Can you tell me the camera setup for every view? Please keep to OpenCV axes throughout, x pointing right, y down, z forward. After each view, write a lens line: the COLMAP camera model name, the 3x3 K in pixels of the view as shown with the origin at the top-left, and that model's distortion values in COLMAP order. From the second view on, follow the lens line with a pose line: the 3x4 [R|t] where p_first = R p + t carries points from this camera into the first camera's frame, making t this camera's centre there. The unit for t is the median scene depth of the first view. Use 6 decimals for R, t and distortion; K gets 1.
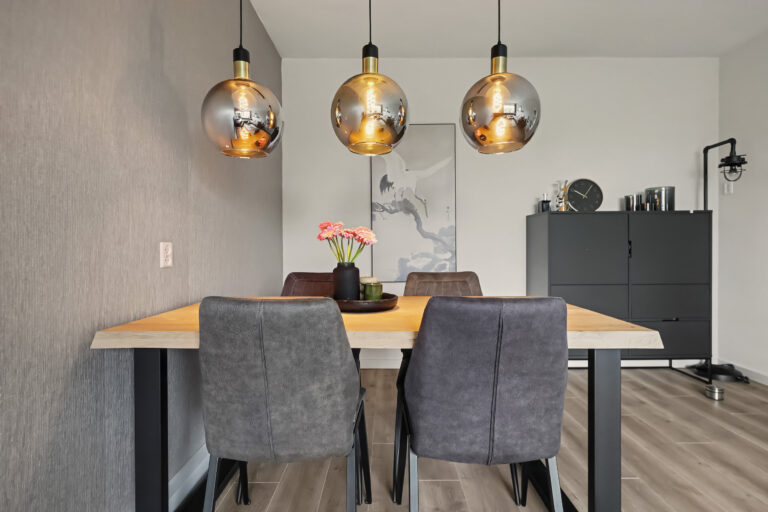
lens RADIAL K [[398.0, 0, 383.9], [0, 398.0, 252.3], [0, 0, 1]] dist [0.002211, -0.000568]
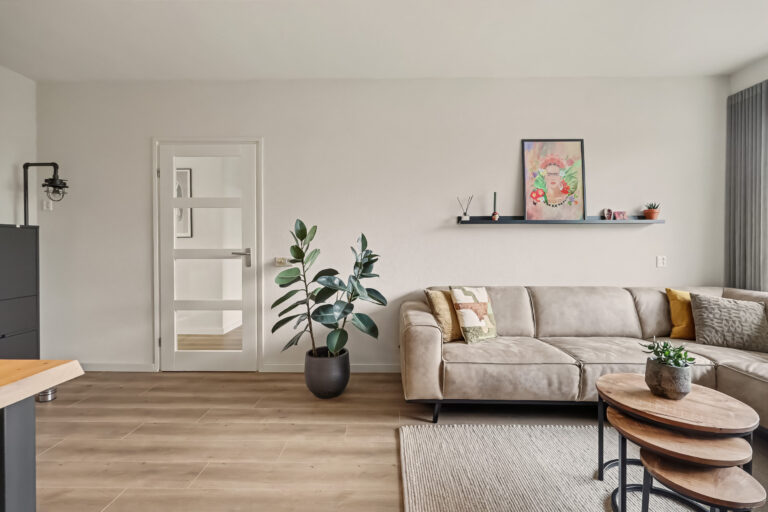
lens RADIAL K [[345.0, 0, 386.4], [0, 345.0, 249.8], [0, 0, 1]] dist [0.000535, 0.001834]
pose [[0.008636, -0.005133, 0.999950, -0.096232], [0.008789, 0.999949, 0.005058, -0.037839], [-0.999924, 0.008745, 0.008680, 0.057753]]
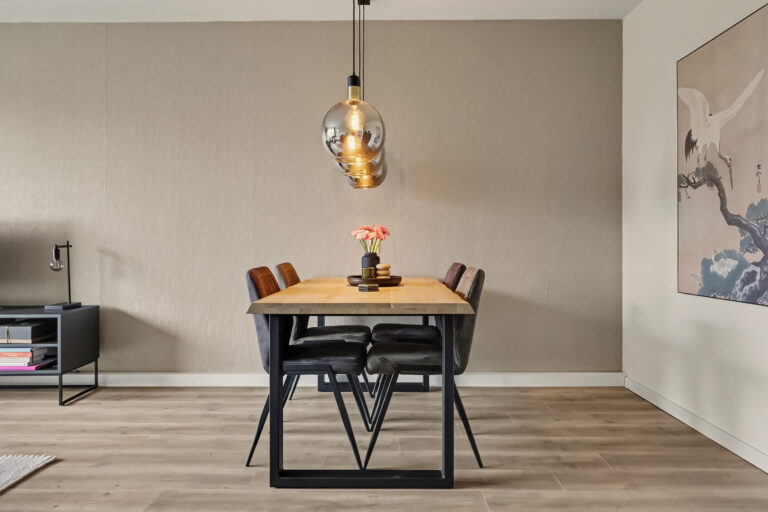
lens RADIAL K [[510.0, 0, 382.7], [0, 510.0, 244.9], [0, 0, 1]] dist [-0.003885, -0.002971]
pose [[-0.007913, 0.000716, -0.999968, 0.961683], [-0.011369, 0.999935, 0.000806, -0.001962], [0.999904, 0.011375, -0.007904, 0.574077]]
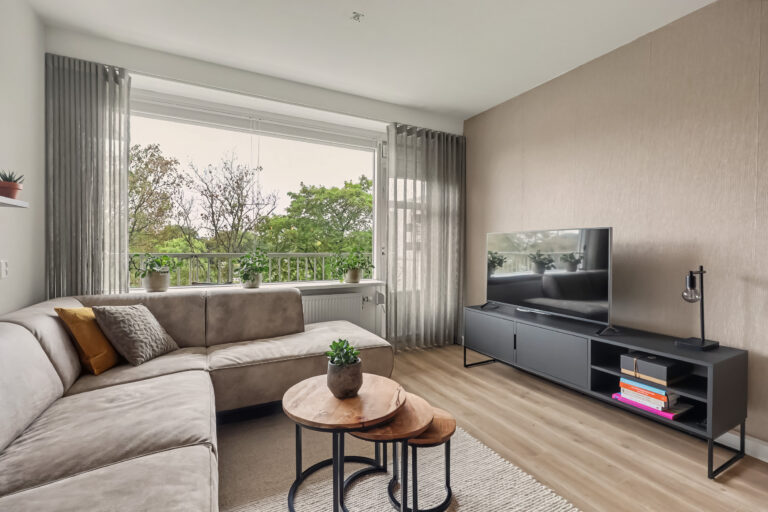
lens RADIAL K [[345.0, 0, 386.2], [0, 345.0, 252.3], [0, 0, 1]] dist [0.000535, 0.001834]
pose [[-0.888667, 0.005897, -0.458515, 0.628082], [-0.006239, 0.999669, 0.024949, -0.042392], [0.458511, 0.025032, -0.888336, 0.134608]]
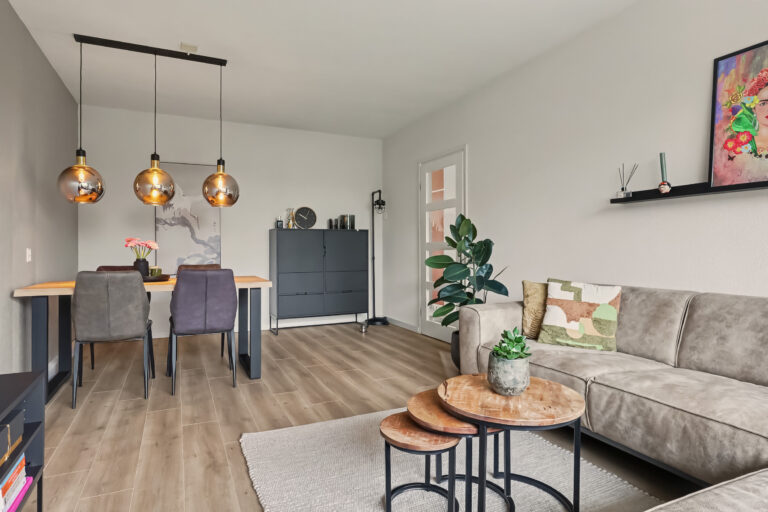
lens RADIAL K [[446.9, 0, 385.0], [0, 446.9, 246.2], [0, 0, 1]] dist [0.002917, 0.001676]
pose [[0.903477, 0.003314, 0.428623, 0.026361], [0.004388, 0.999846, -0.016980, 0.003970], [-0.428614, 0.017222, 0.903324, -0.846630]]
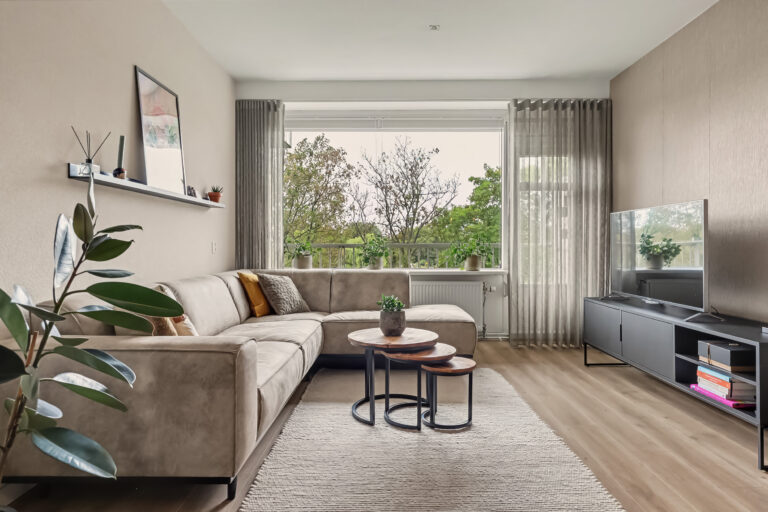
lens RADIAL K [[454.3, 0, 388.5], [0, 454.3, 250.4], [0, 0, 1]] dist [0.007814, -0.000518]
pose [[-0.999969, 0.006174, 0.004832, 0.442697], [0.006270, 0.999782, 0.019940, -0.004092], [-0.004708, 0.019970, -0.999789, 0.580797]]
